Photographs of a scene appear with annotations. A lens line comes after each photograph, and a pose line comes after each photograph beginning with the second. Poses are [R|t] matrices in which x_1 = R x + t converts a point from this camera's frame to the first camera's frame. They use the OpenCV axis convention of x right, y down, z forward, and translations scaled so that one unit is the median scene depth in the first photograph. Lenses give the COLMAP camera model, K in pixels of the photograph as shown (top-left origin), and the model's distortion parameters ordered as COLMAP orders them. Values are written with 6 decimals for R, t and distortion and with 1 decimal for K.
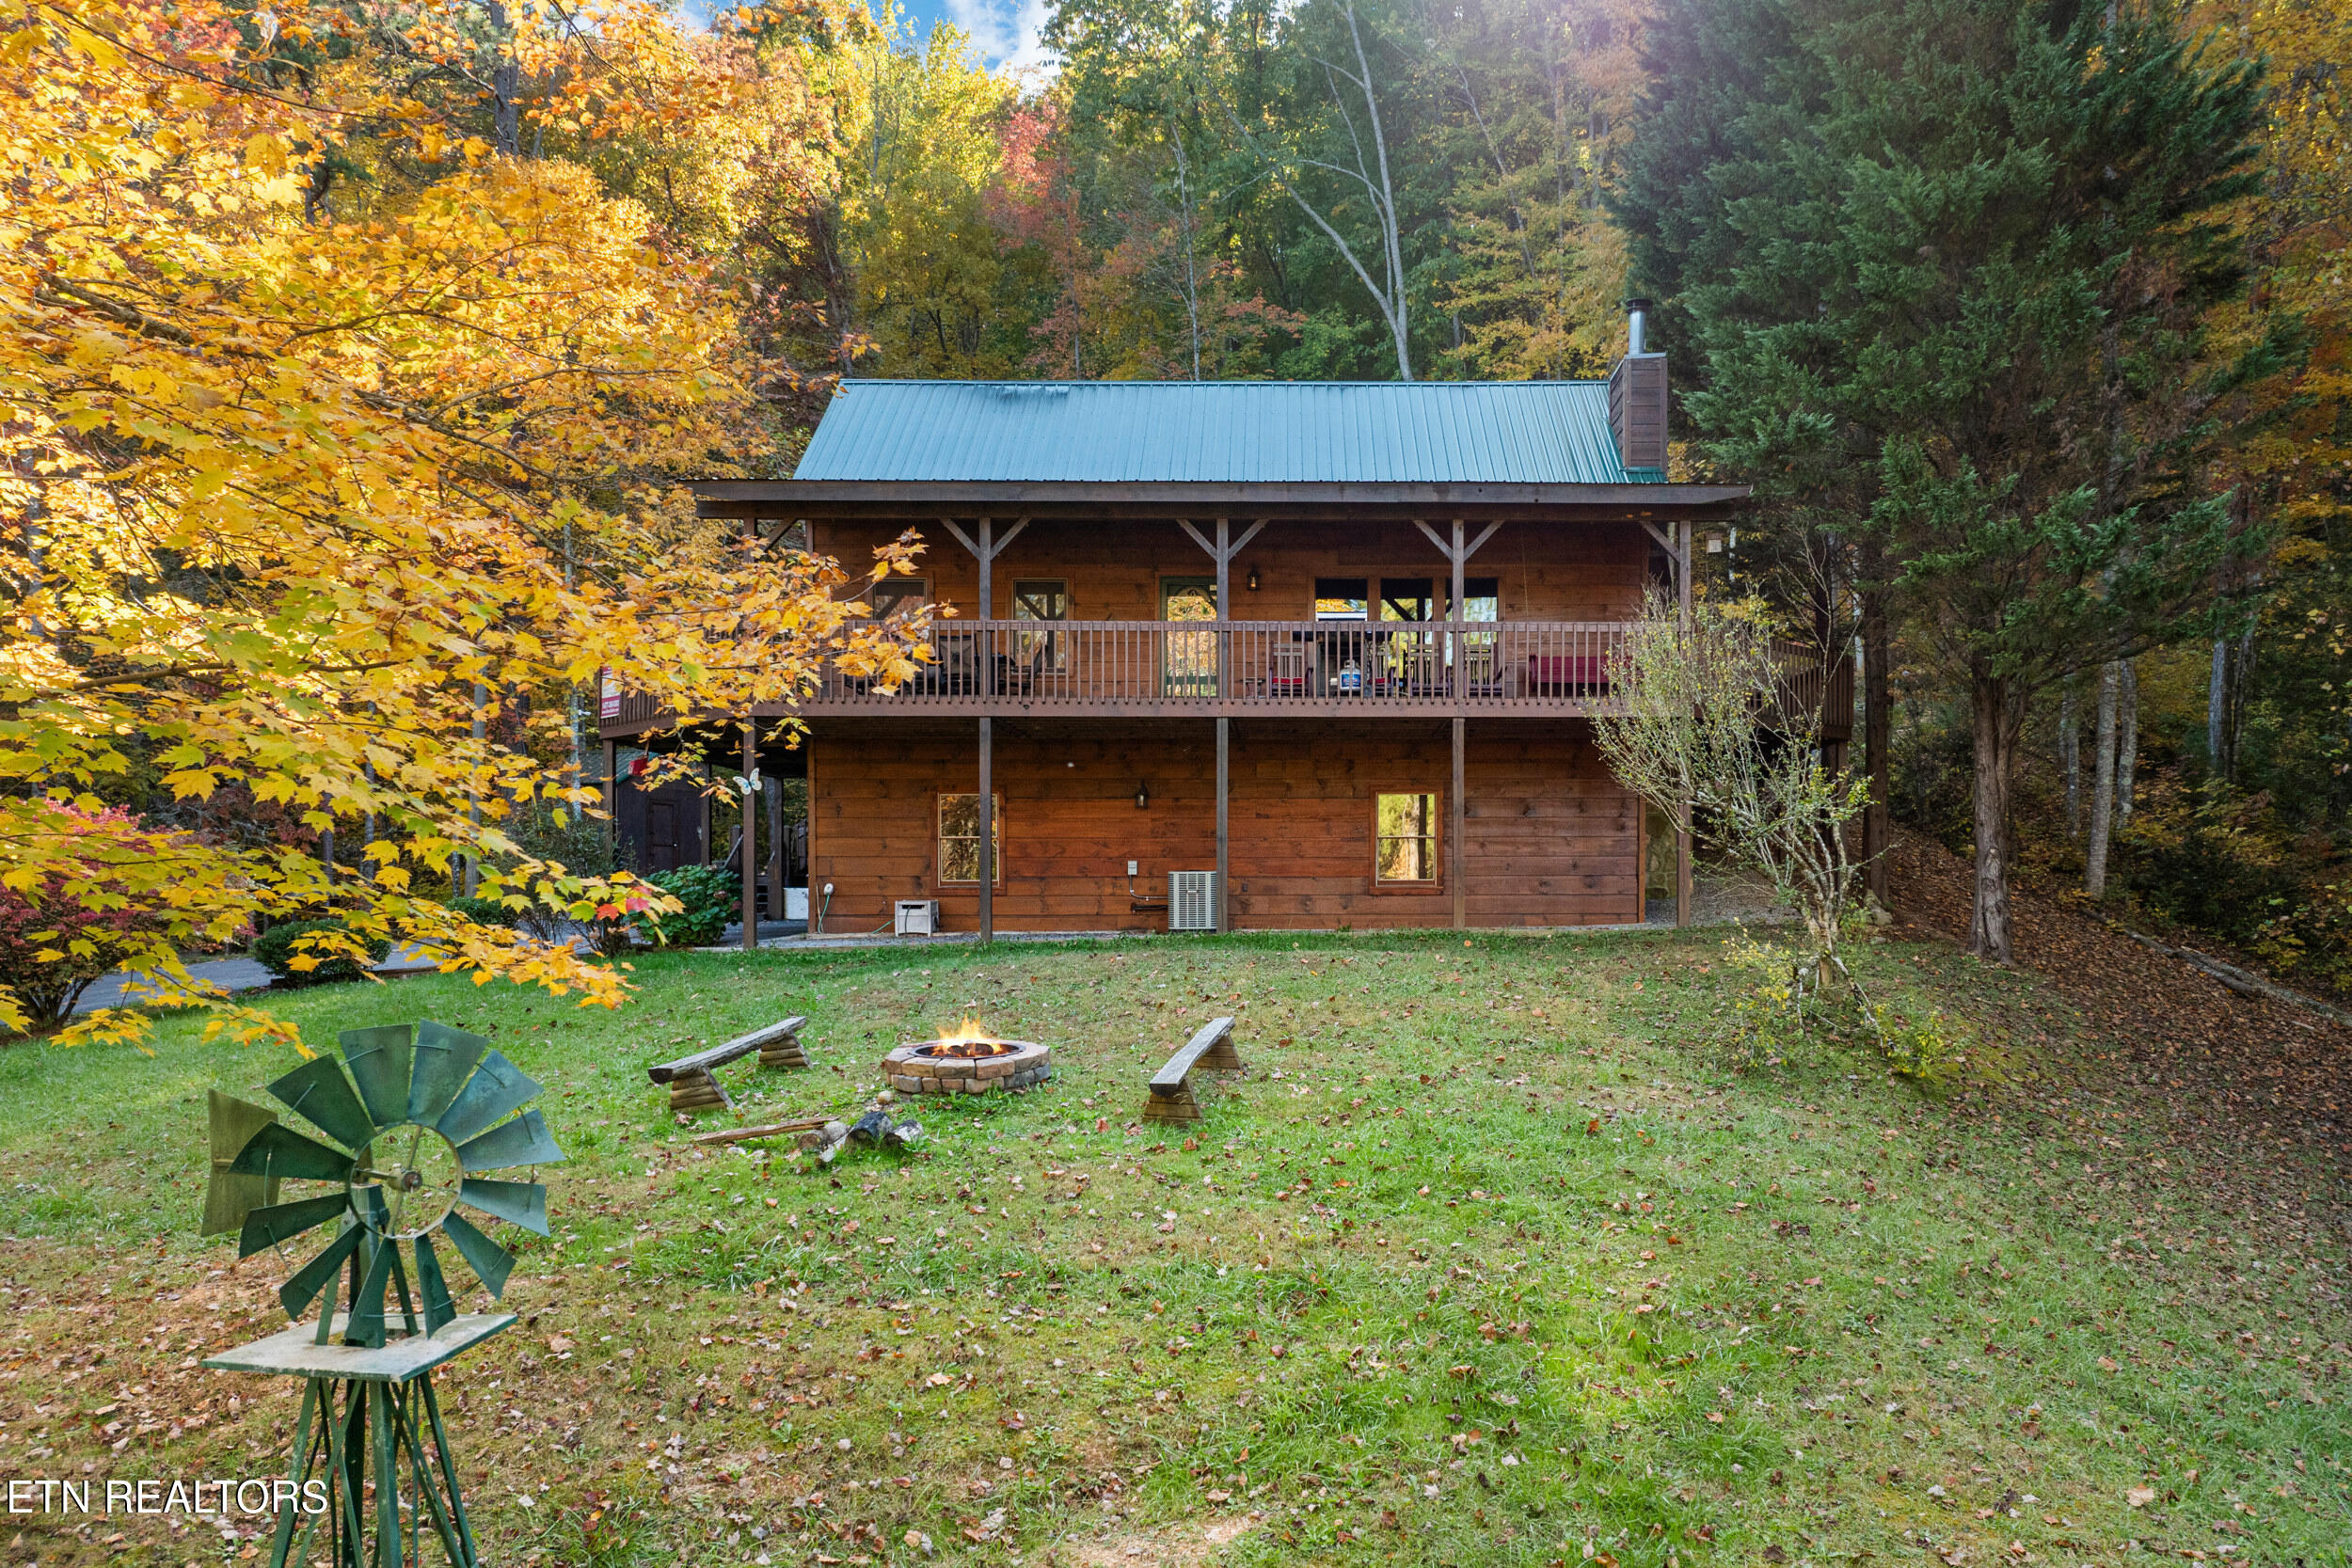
lens RADIAL K [[1581.2, 0, 1175.3], [0, 1581.2, 969.1], [0, 0, 1]] dist [-0.021376, 0.000388]
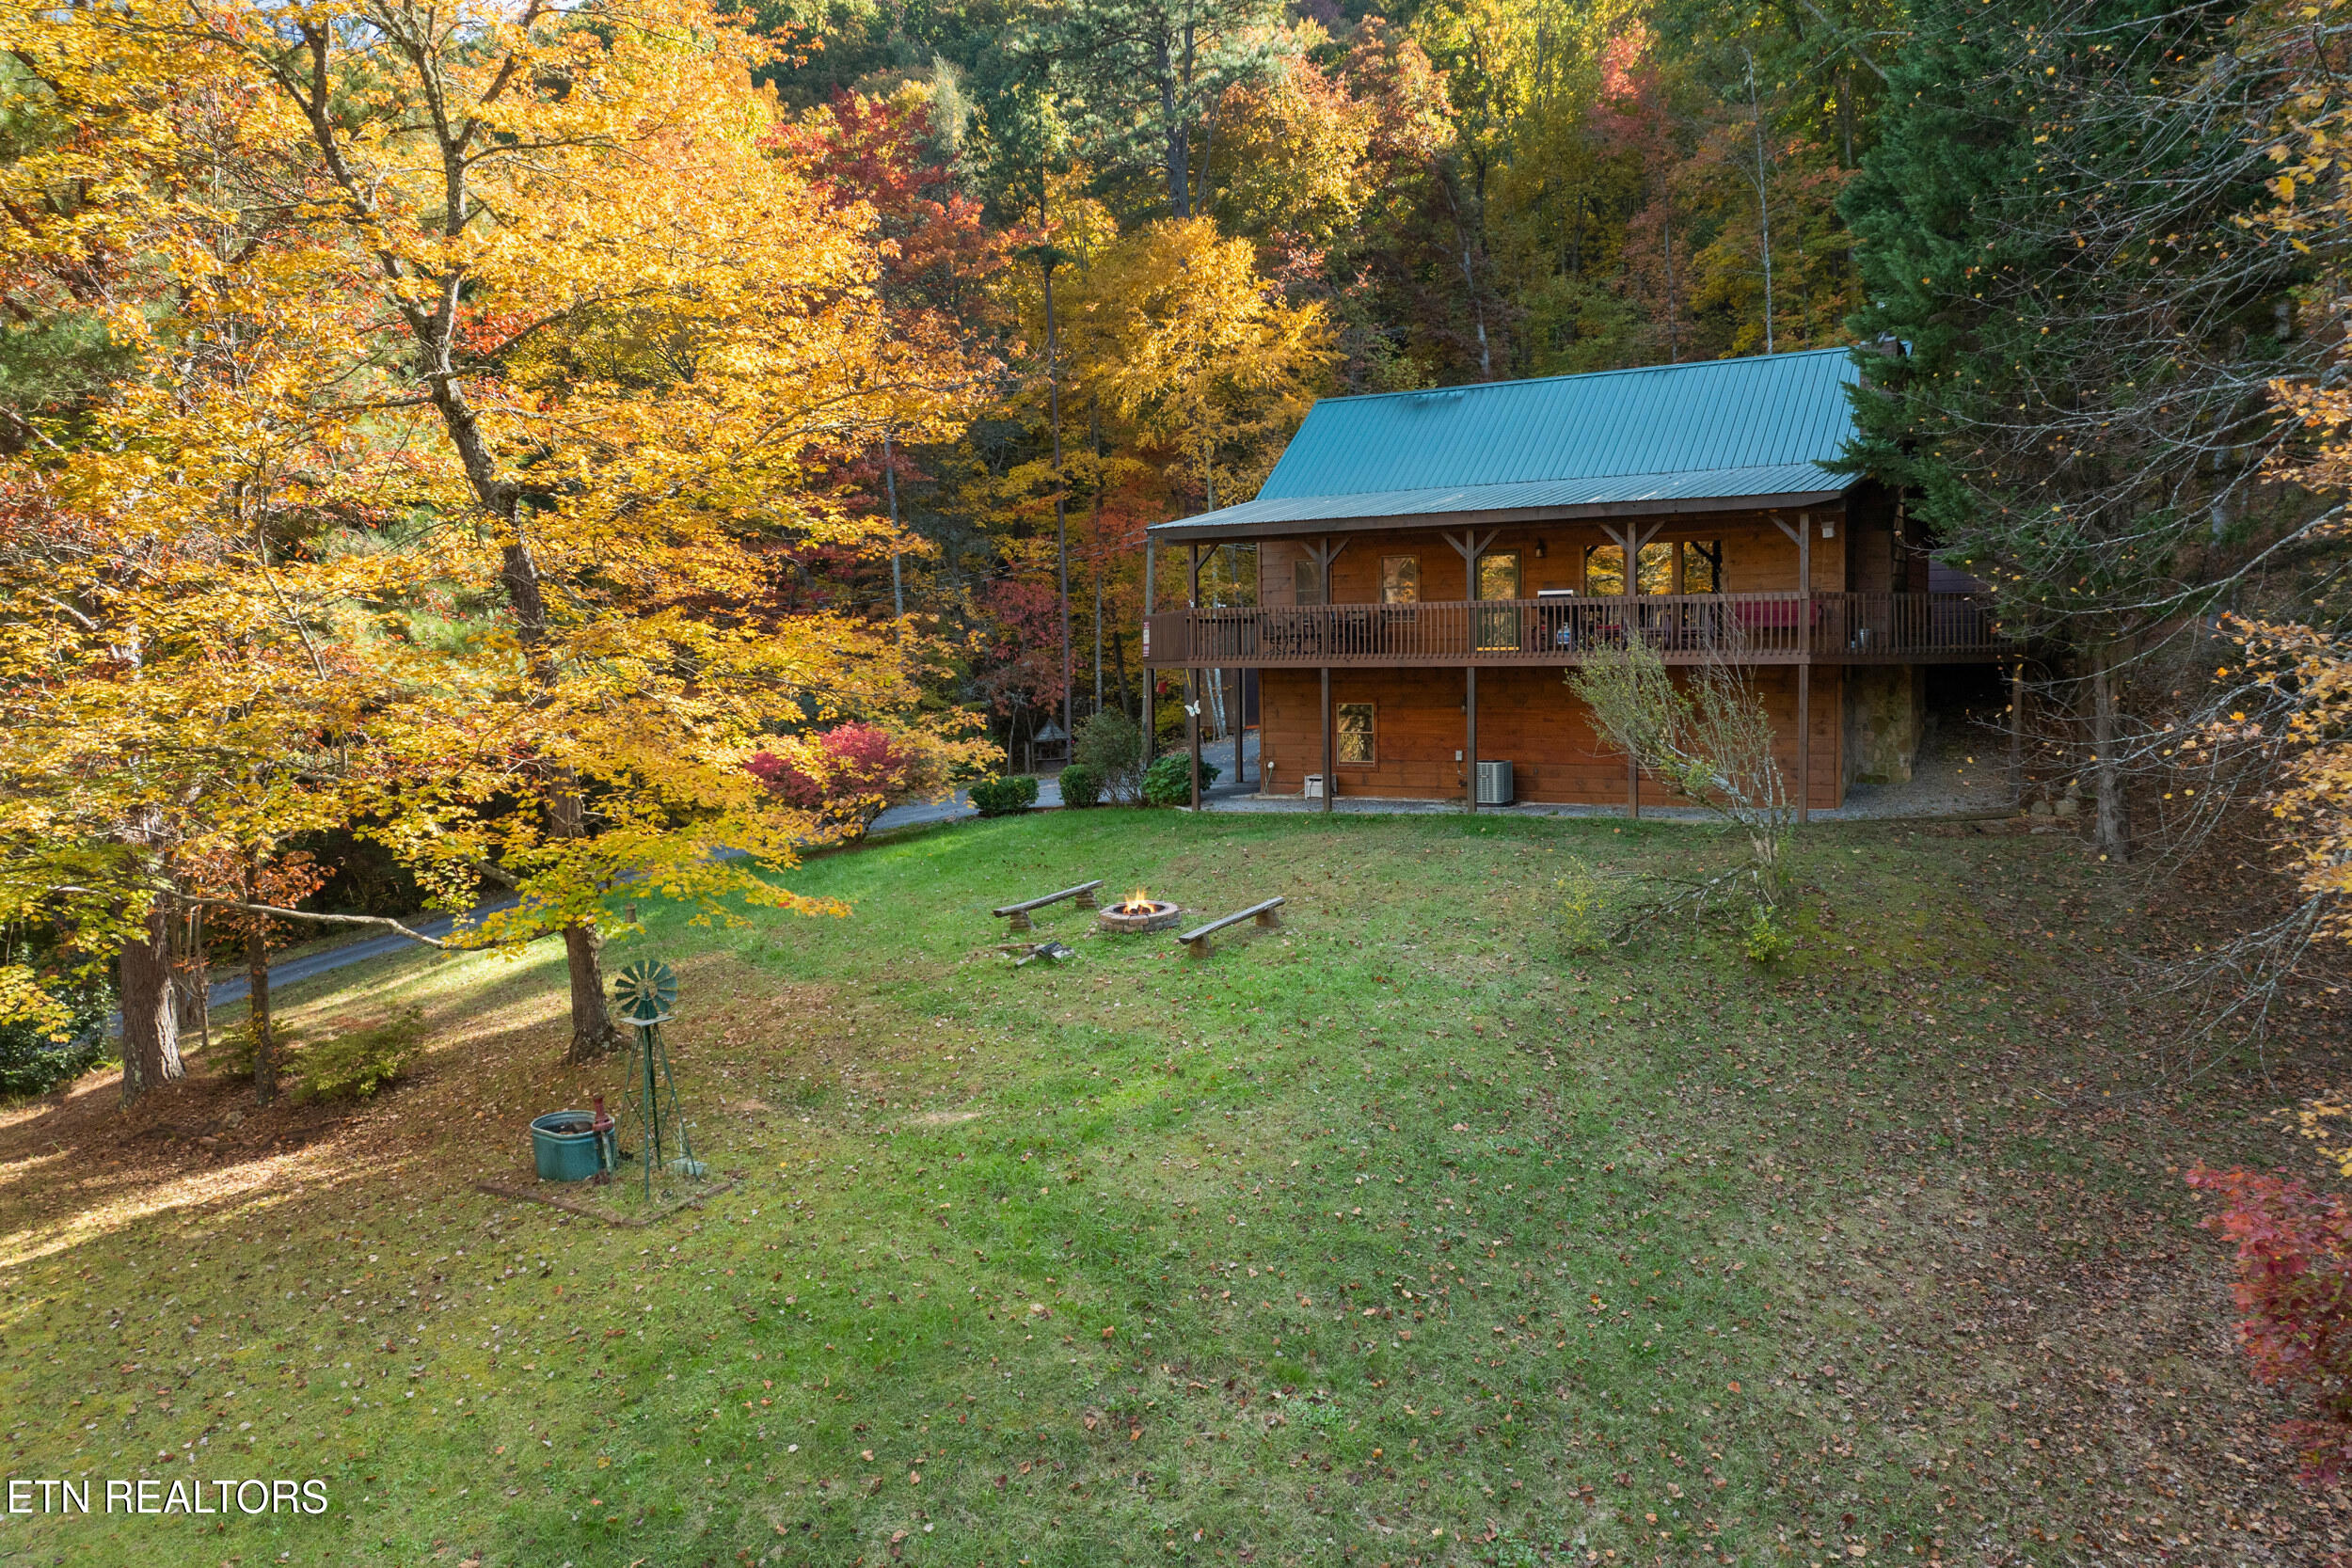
lens RADIAL K [[1567.6, 0, 1202.7], [0, 1567.6, 784.9], [0, 0, 1]] dist [-0.034525, -0.000906]
pose [[0.860546, 0.029942, -0.508492, 0.485361], [-0.005369, 0.998749, 0.049723, -0.105892], [0.509345, -0.040059, 0.859630, -0.325342]]
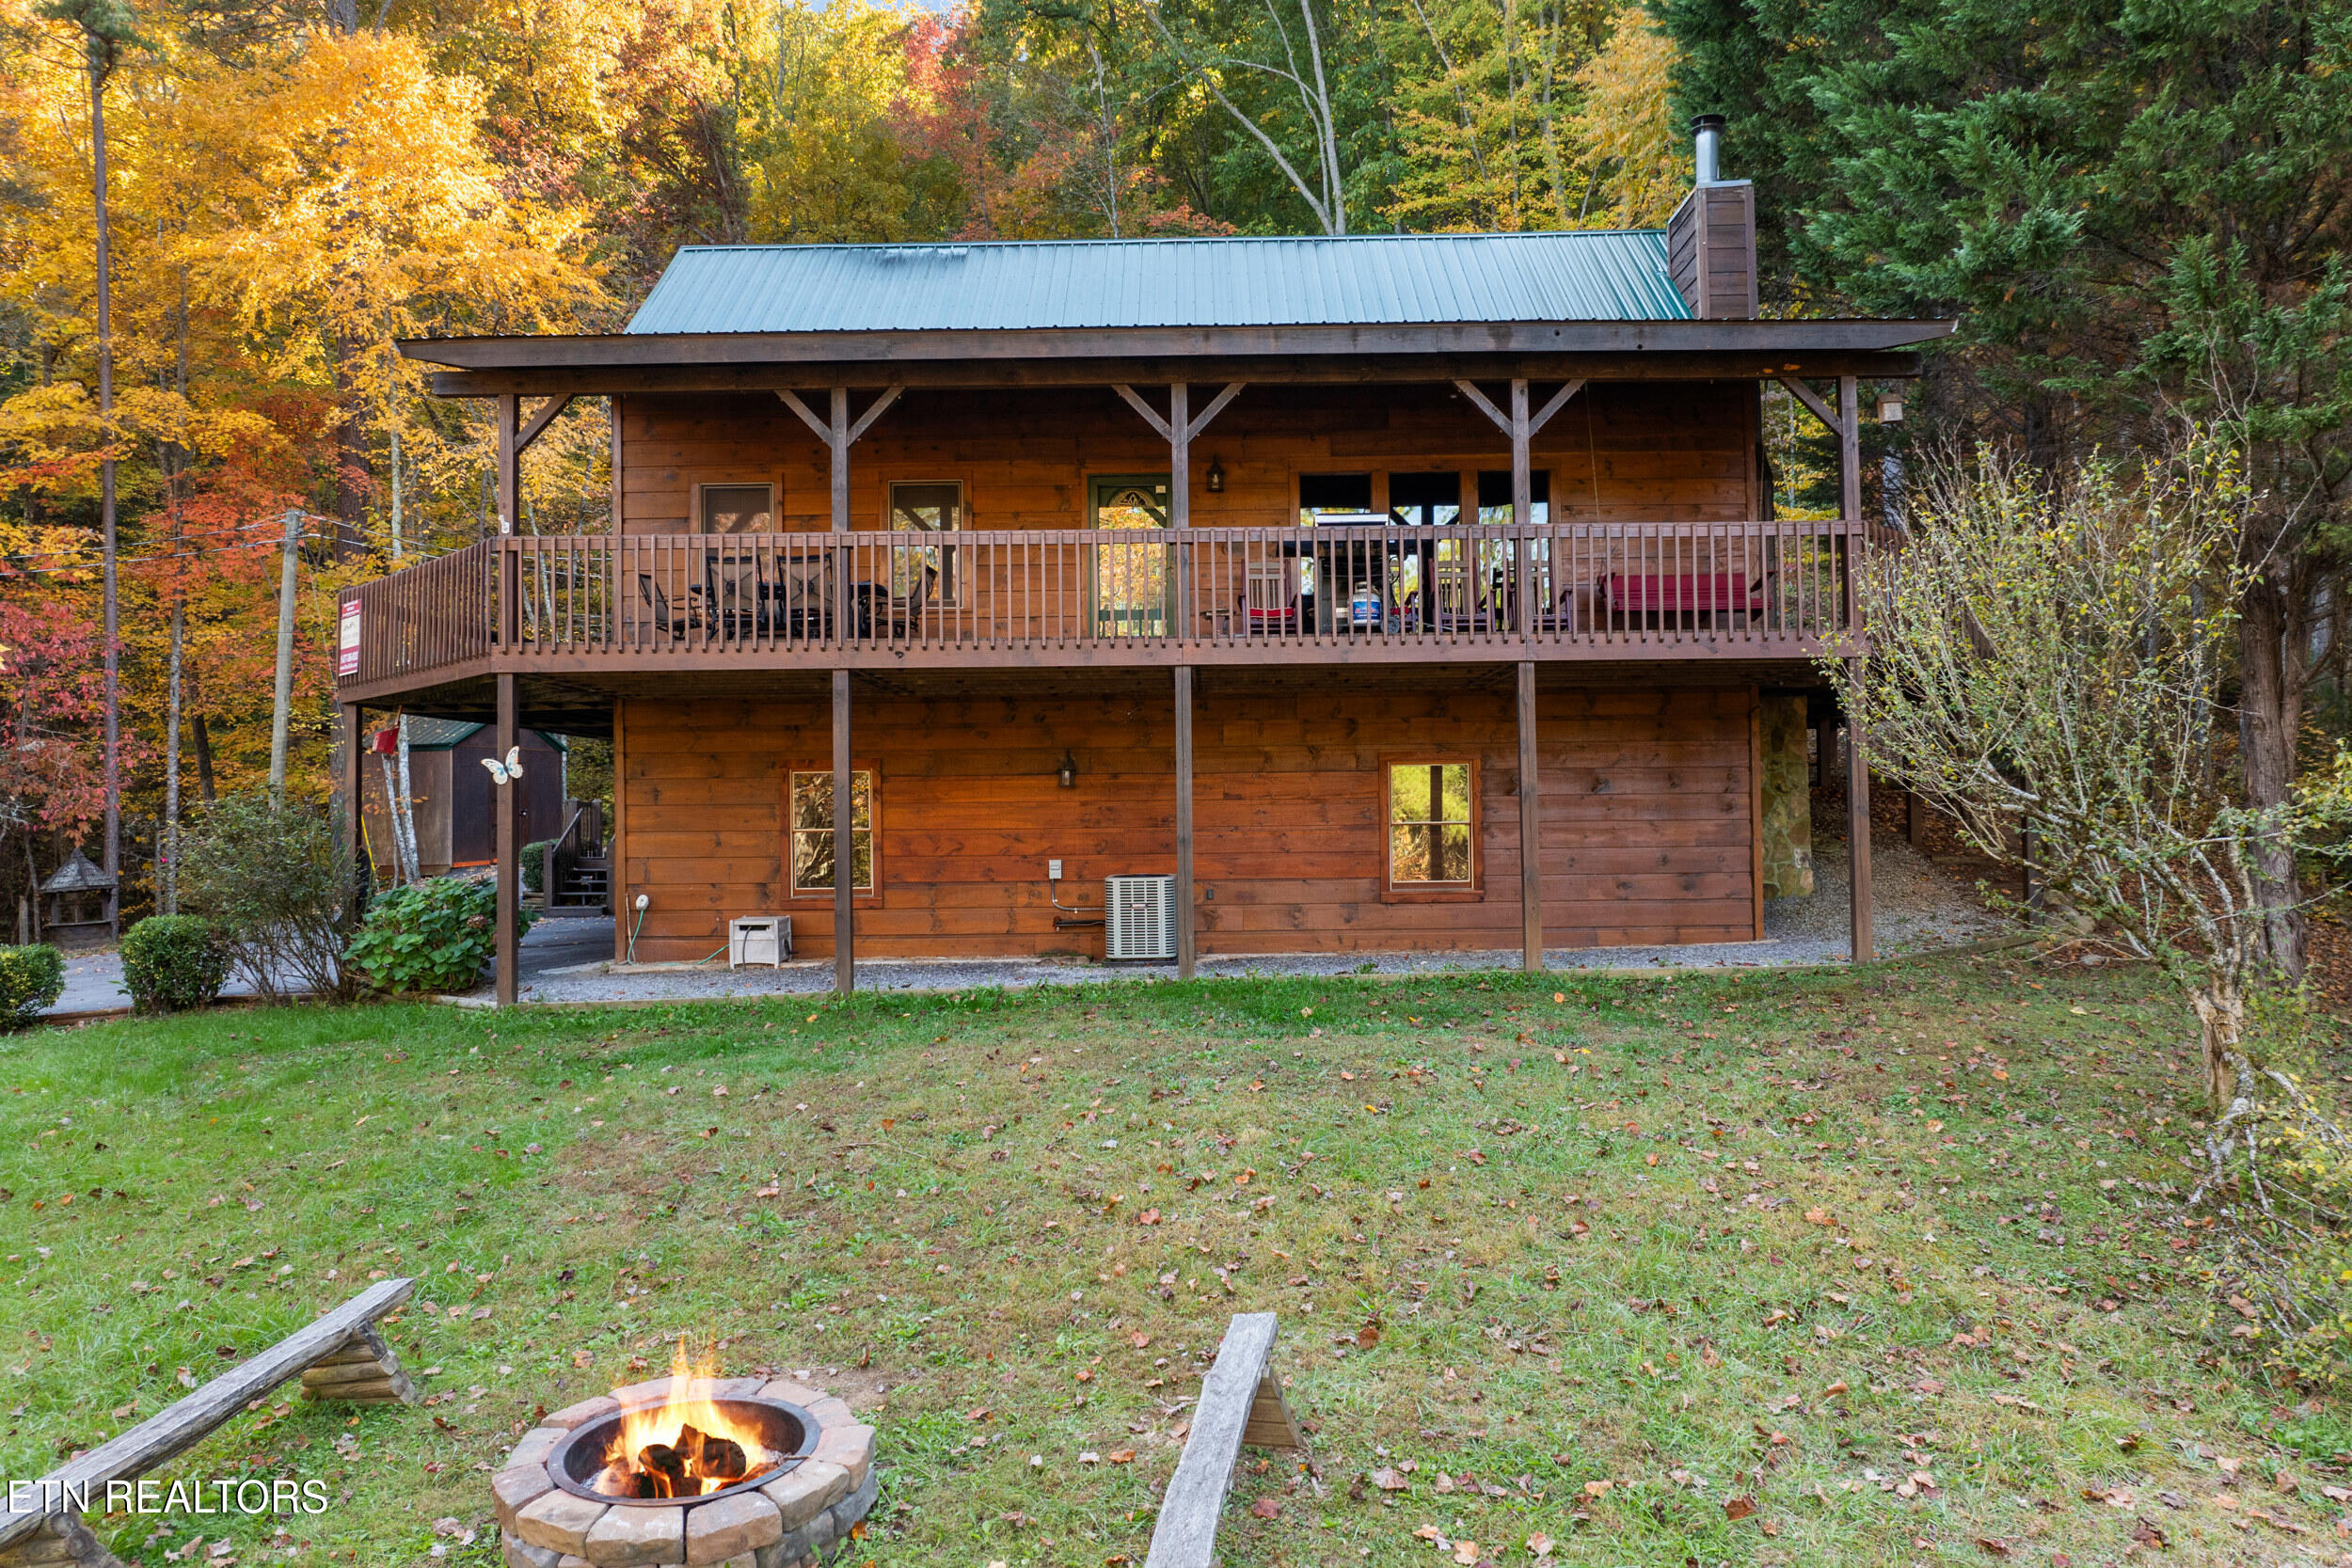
lens RADIAL K [[1495.6, 0, 1059.0], [0, 1495.6, 801.7], [0, 0, 1]] dist [-0.033647, 0.001461]
pose [[0.999667, -0.011002, -0.023363, -0.008569], [0.009572, 0.998125, -0.060448, -0.053722], [0.023984, 0.060204, 0.997898, 0.308171]]
